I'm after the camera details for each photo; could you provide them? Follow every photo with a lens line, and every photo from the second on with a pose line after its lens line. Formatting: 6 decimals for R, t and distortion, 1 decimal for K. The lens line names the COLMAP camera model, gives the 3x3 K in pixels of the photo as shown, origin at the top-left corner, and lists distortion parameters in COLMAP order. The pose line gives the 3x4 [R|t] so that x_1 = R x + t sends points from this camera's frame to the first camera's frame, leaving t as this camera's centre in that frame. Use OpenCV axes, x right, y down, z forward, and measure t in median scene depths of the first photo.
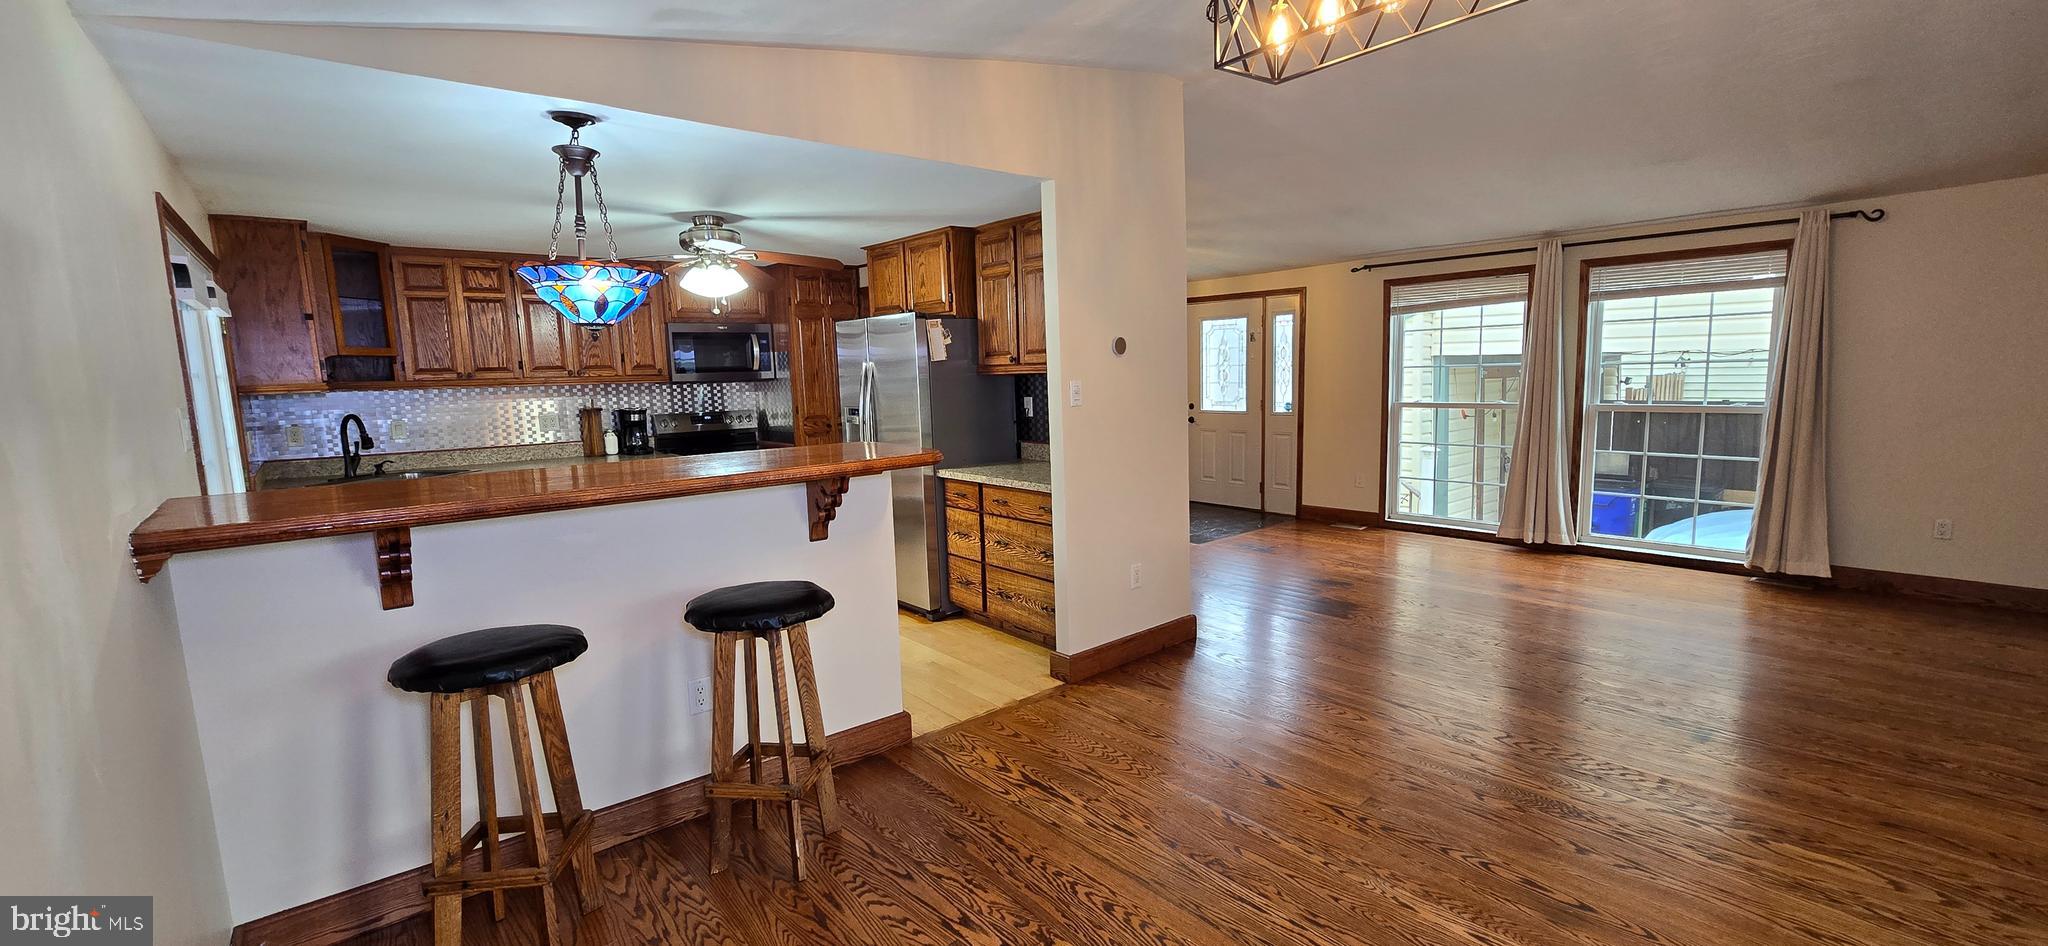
lens RADIAL K [[835.5, 0, 1036.6], [0, 835.5, 477.7], [0, 0, 1]] dist [-0.005709, 0.001622]
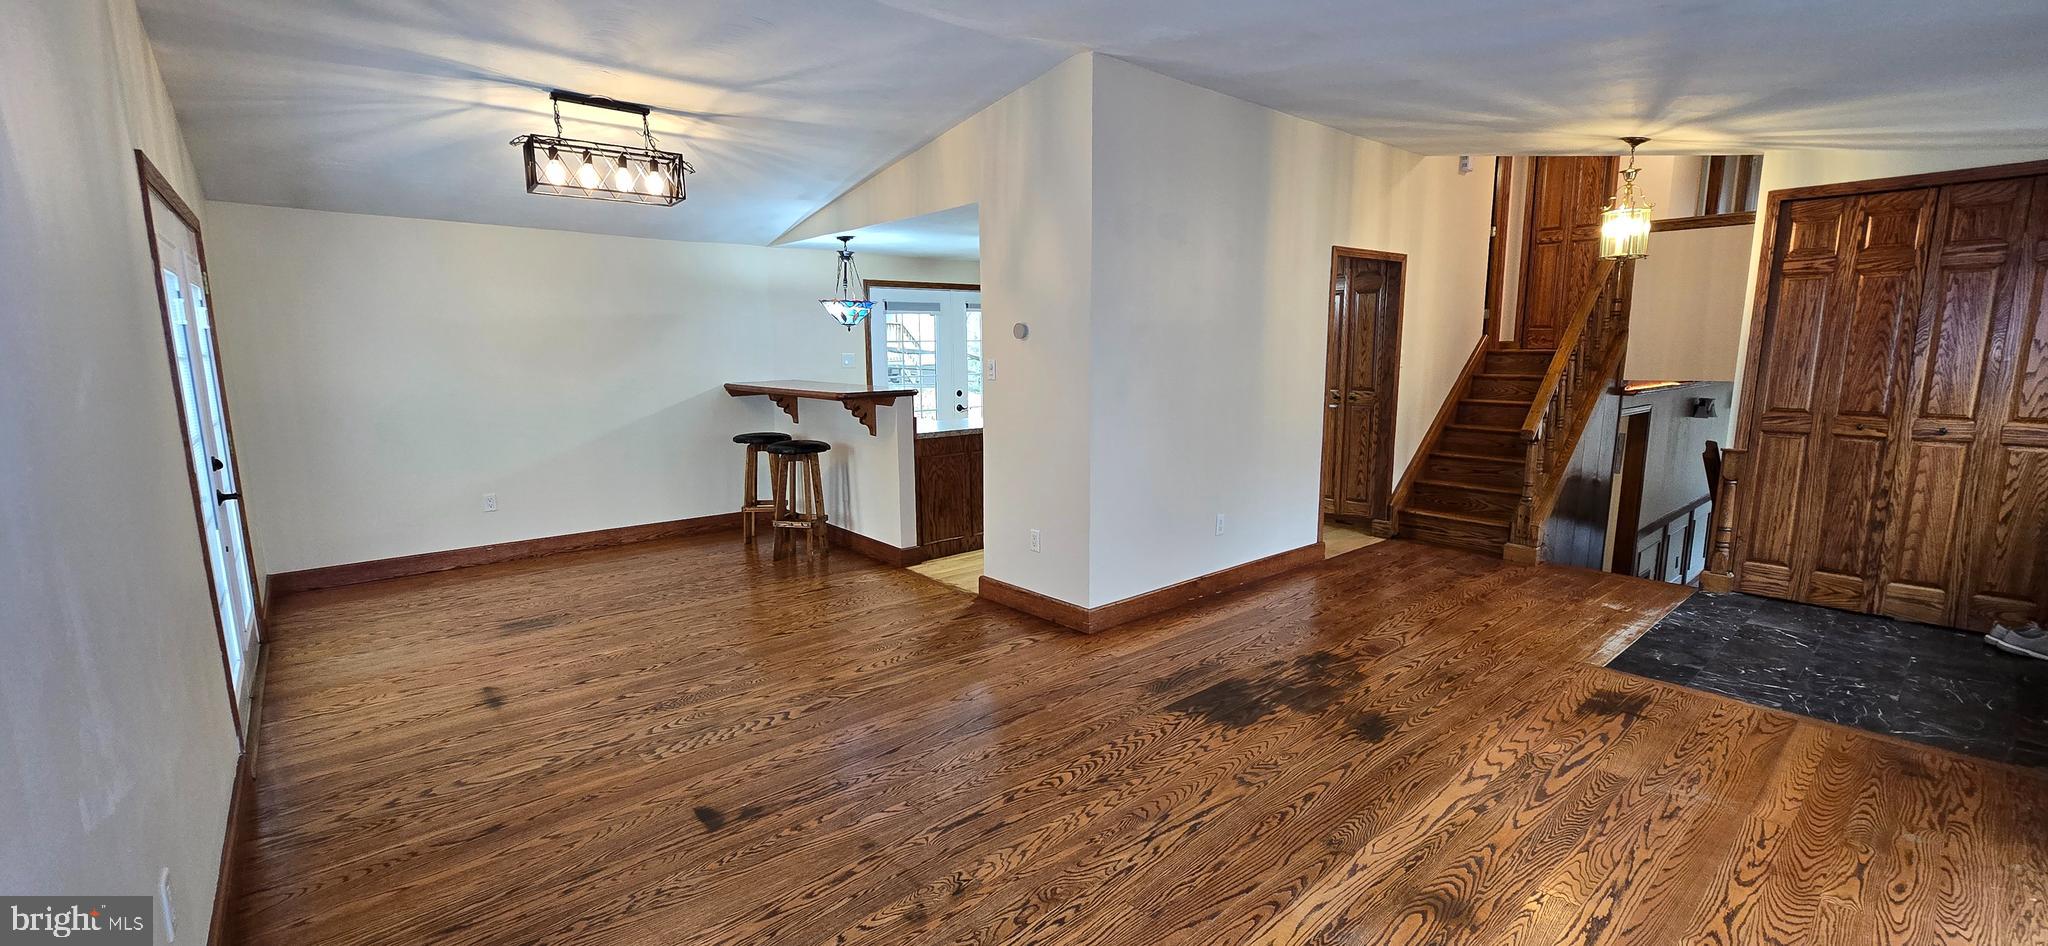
lens RADIAL K [[835.5, 0, 1036.9], [0, 835.5, 479.1], [0, 0, 1]] dist [-0.005709, 0.001622]
pose [[0.008998, 0.185050, -0.982688, 0.978601], [-0.126765, 0.975010, 0.182444, -0.133738], [0.991892, 0.122929, 0.032231, 0.788619]]
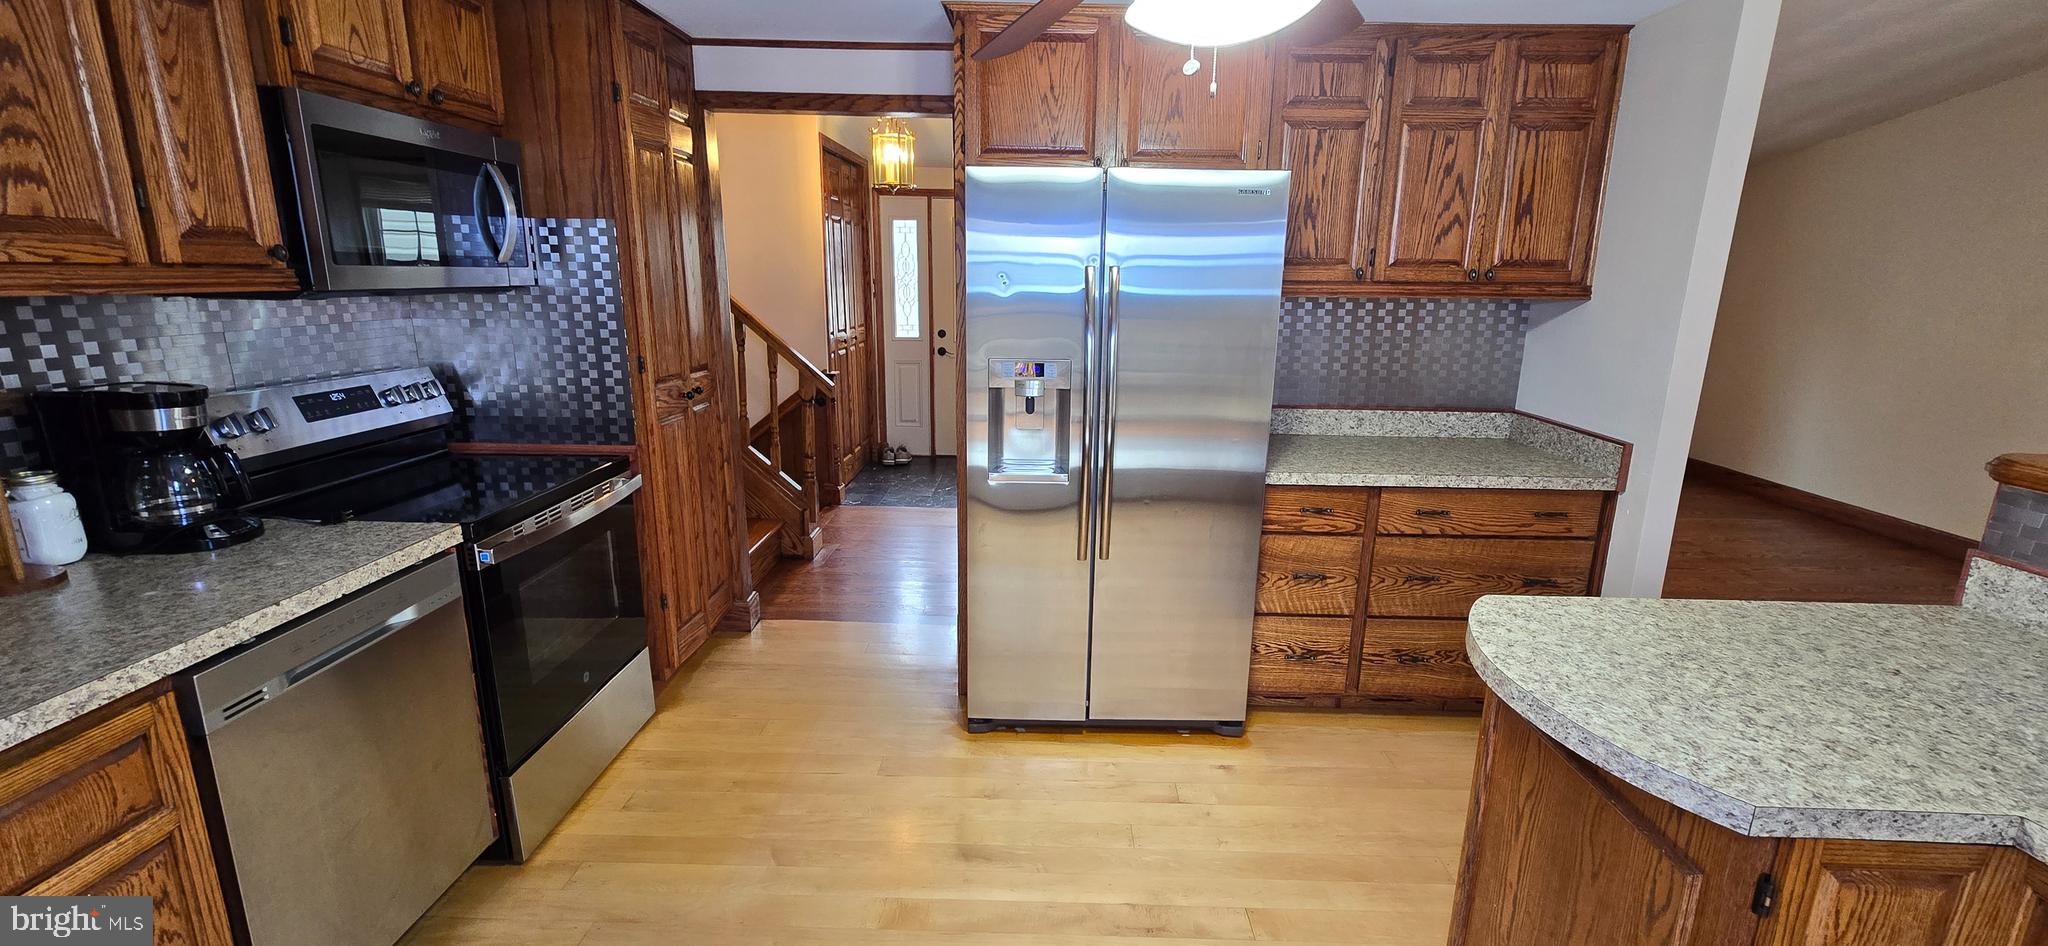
lens RADIAL K [[835.5, 0, 1035.2], [0, 835.5, 475.5], [0, 0, 1]] dist [-0.005709, 0.001622]
pose [[0.662730, -0.138843, 0.735875, -0.592519], [0.066050, 0.989670, 0.127244, -0.082738], [-0.745940, -0.035724, 0.665055, 0.711378]]
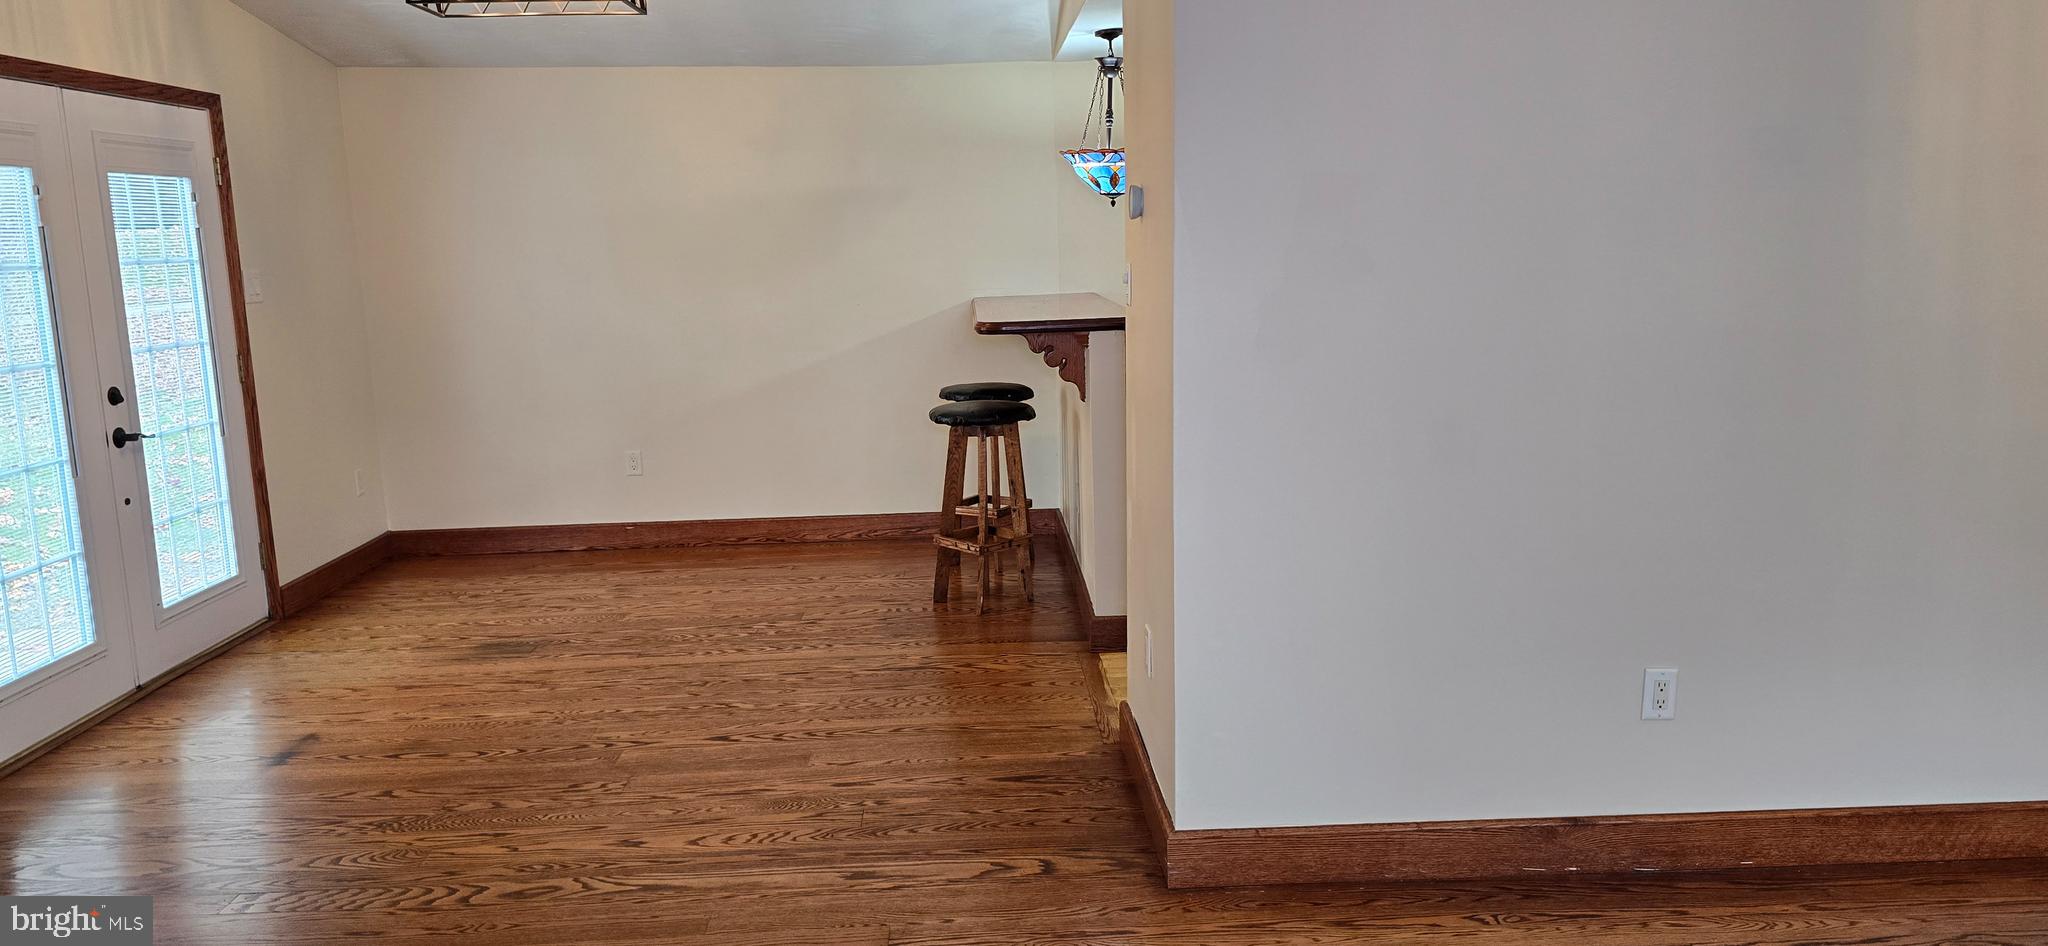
lens RADIAL K [[1377.8, 0, 1018.0], [0, 1377.8, 443.5], [0, 0, 1]] dist [0.055260, -0.035131]
pose [[-0.618866, 0.159333, -0.769167, 0.657472], [-0.060351, 0.966672, 0.248804, -0.173116], [0.783175, 0.200396, -0.588624, 1.160469]]
